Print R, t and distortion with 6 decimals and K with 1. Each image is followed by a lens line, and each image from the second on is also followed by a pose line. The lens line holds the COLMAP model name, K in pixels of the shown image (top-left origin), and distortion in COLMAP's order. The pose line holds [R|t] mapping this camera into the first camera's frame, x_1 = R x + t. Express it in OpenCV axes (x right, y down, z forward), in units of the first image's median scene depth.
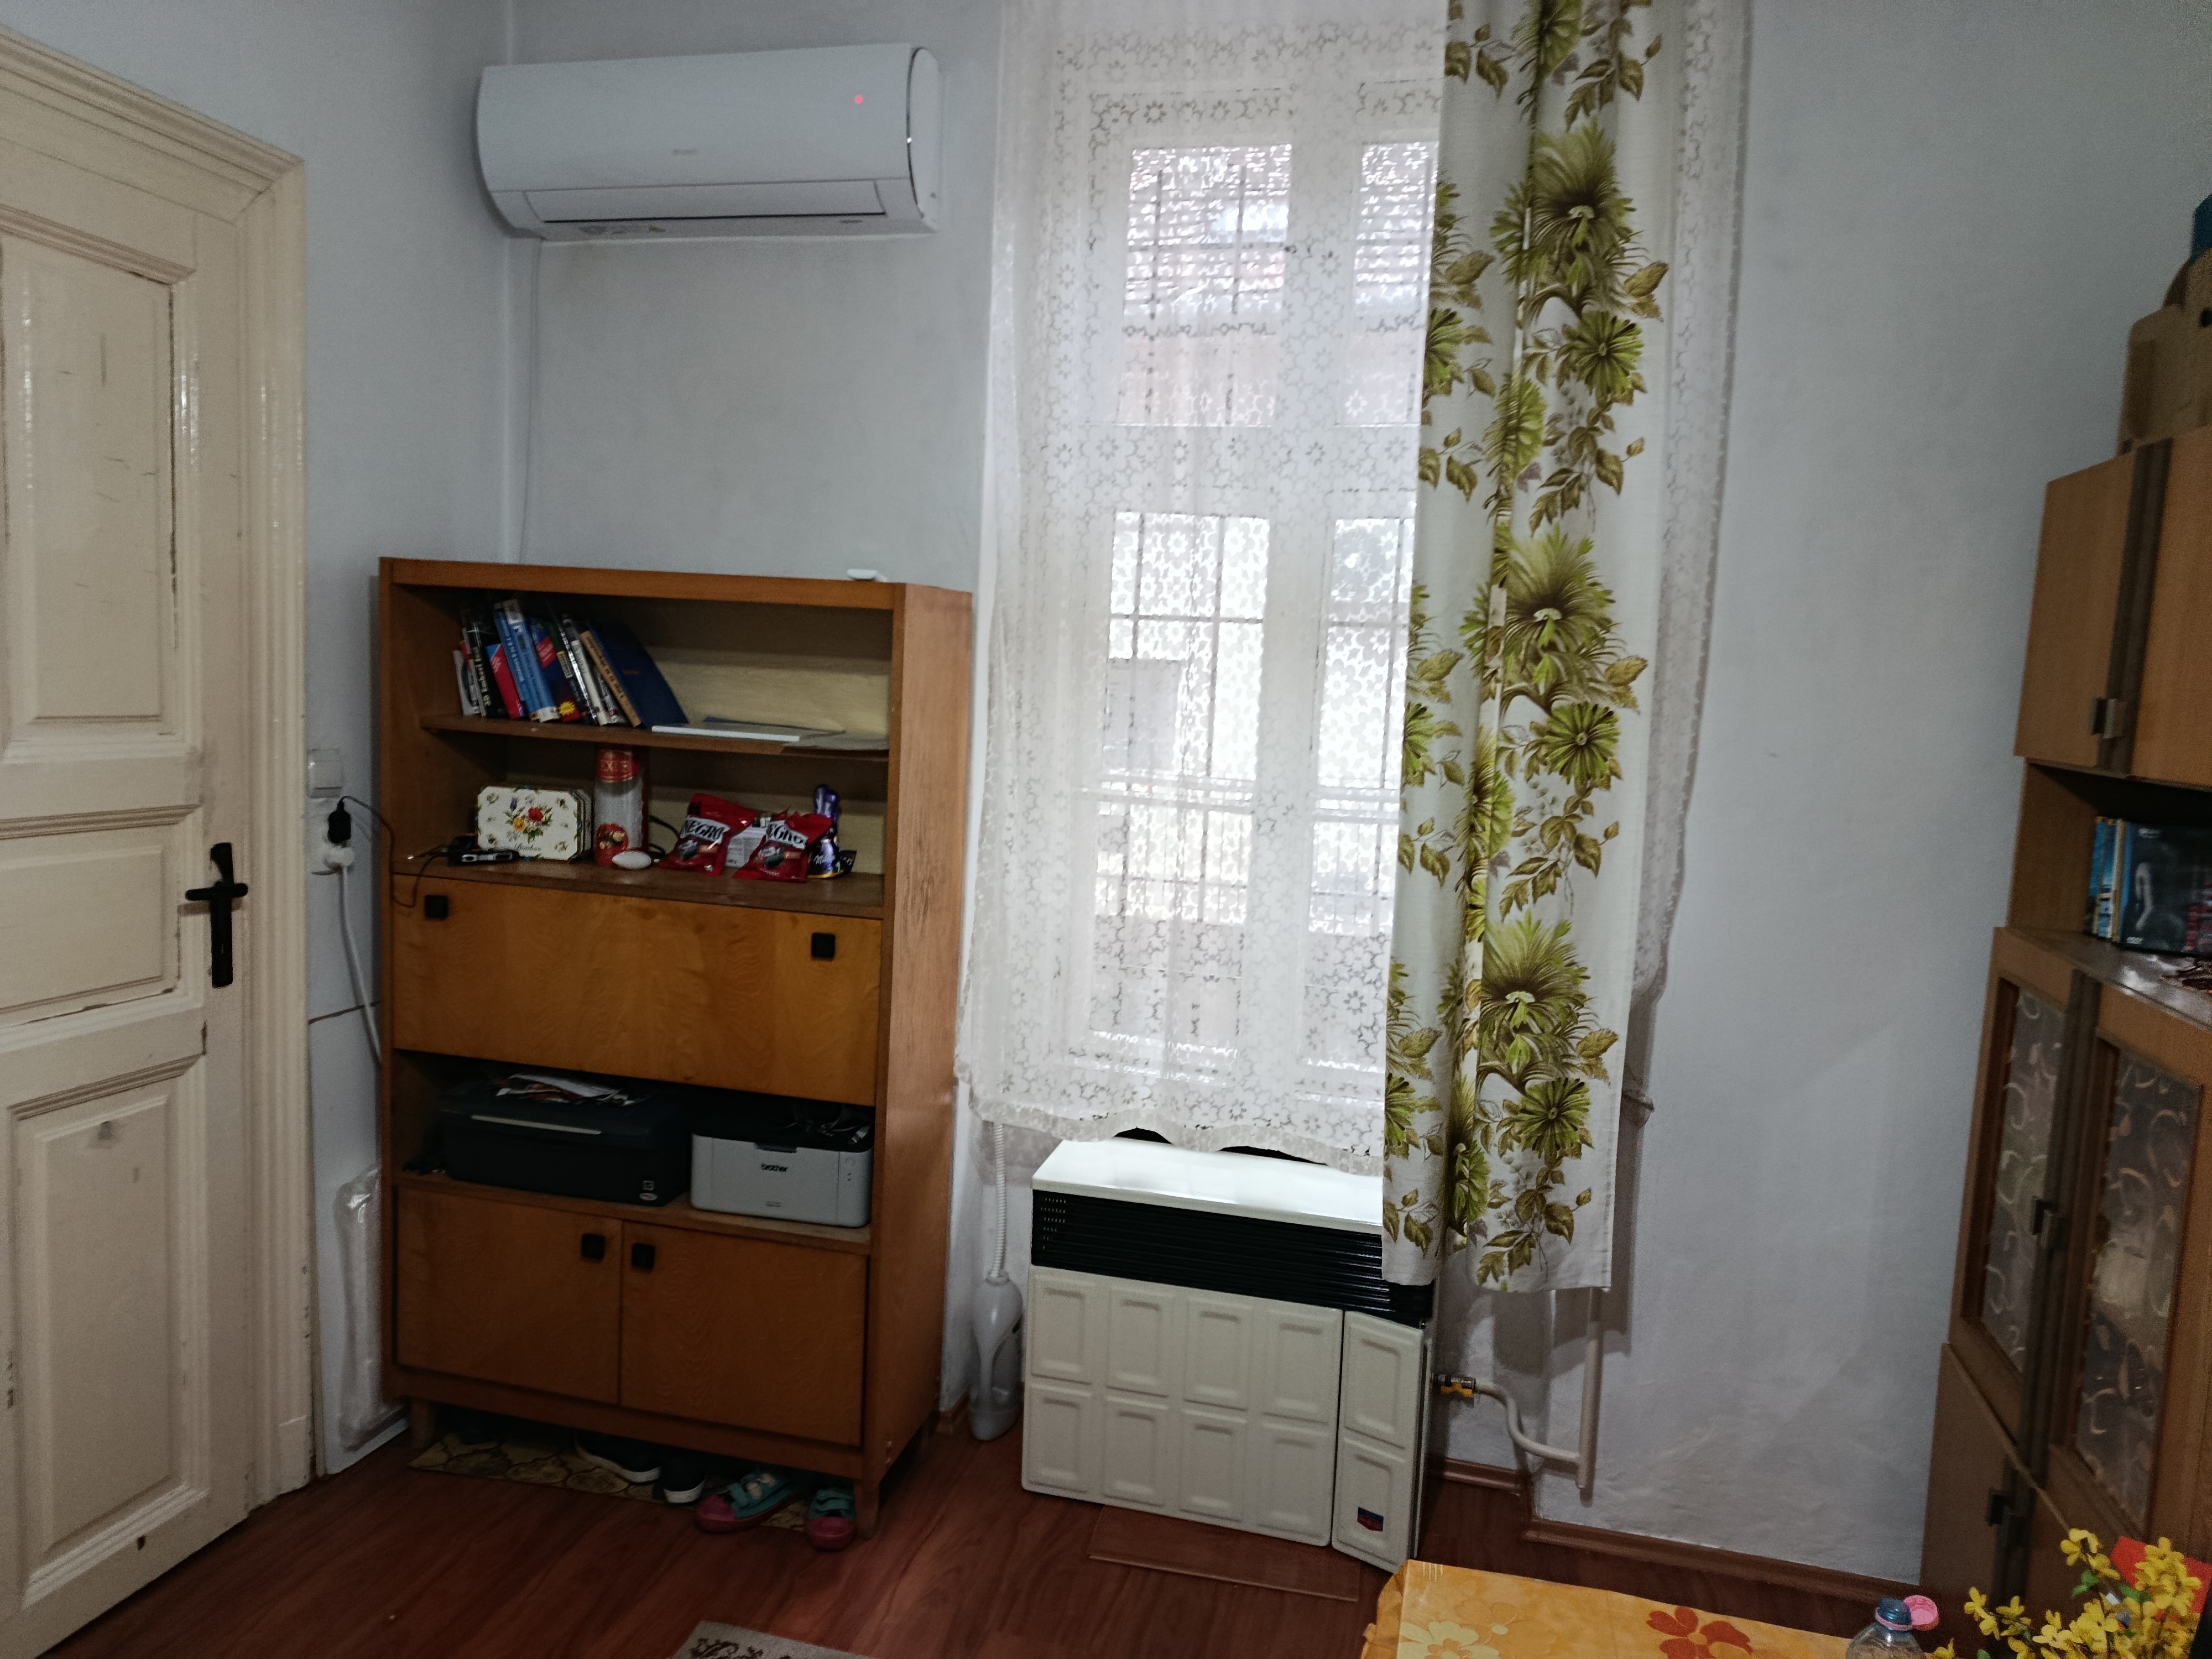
lens RADIAL K [[1542.9, 0, 1108.4], [0, 1542.9, 818.9], [0, 0, 1]] dist [0.003896, -0.002545]
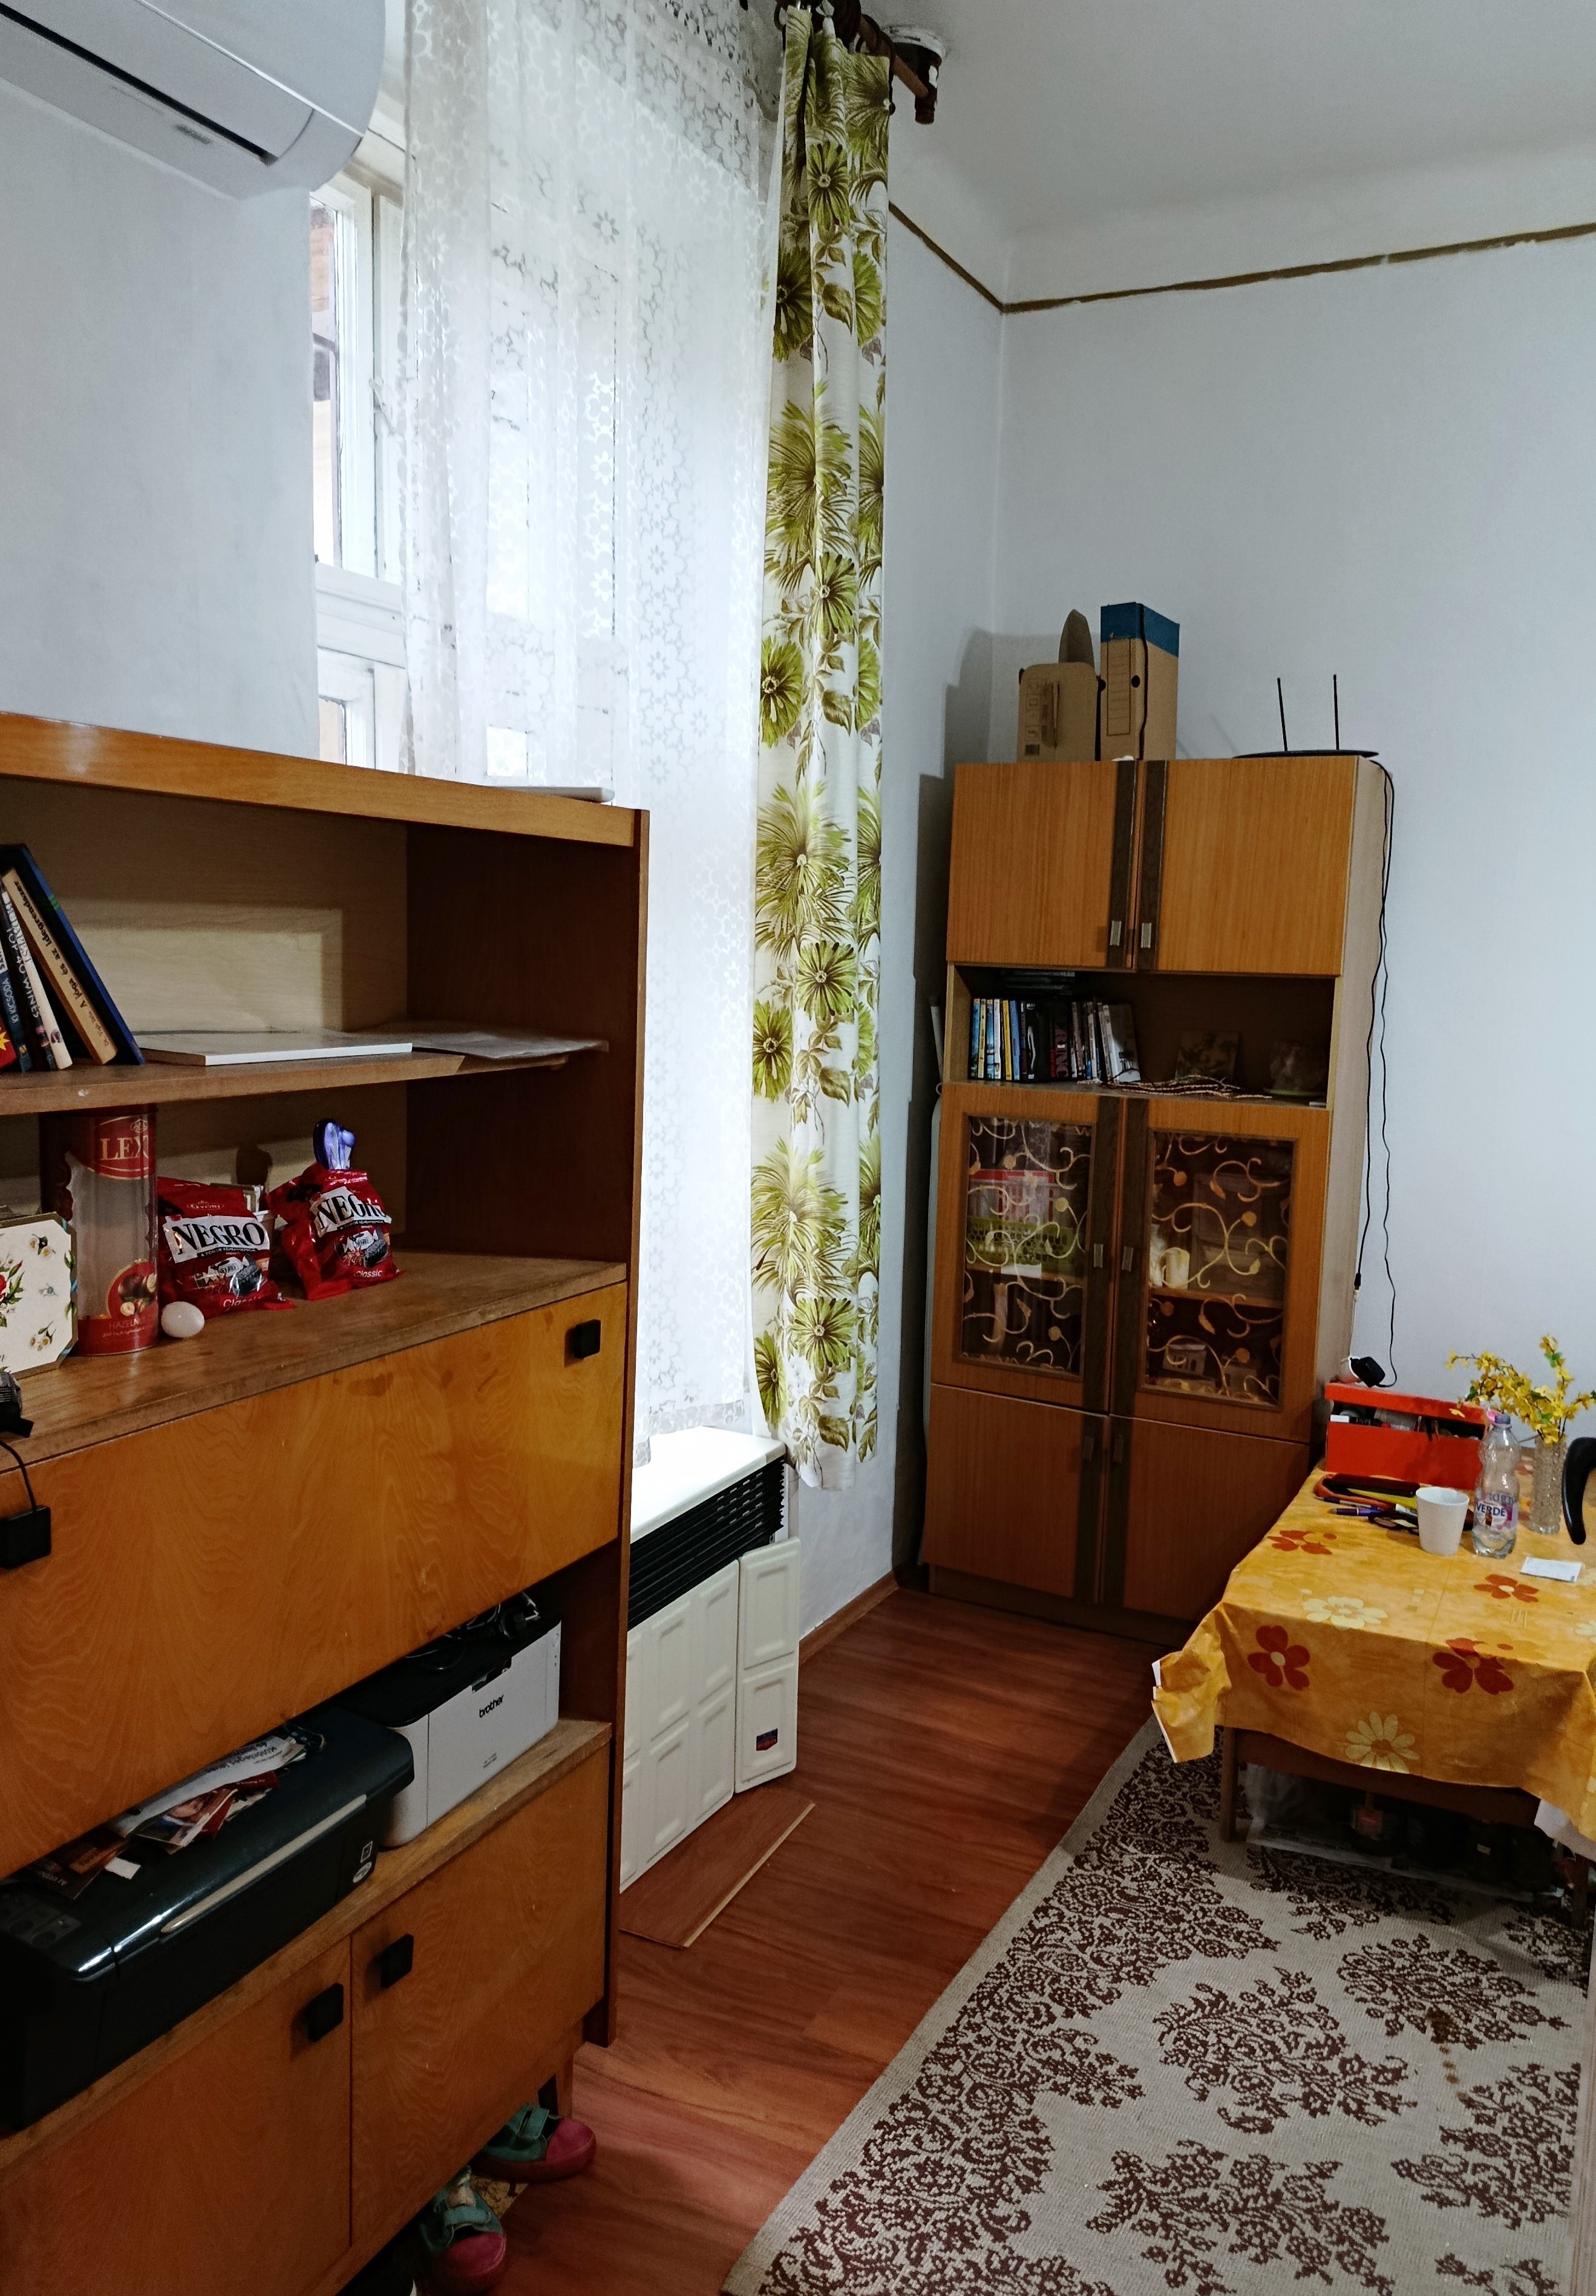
lens RADIAL K [[1712.6, 0, 803.0], [0, 1712.6, 1160.4], [0, 0, 1]] dist [0.001328, -0.000265]
pose [[0.199124, -0.172679, 0.964641, -0.853987], [0.074887, 0.984156, 0.160714, -0.107403], [-0.977109, 0.040237, 0.208901, 0.716267]]
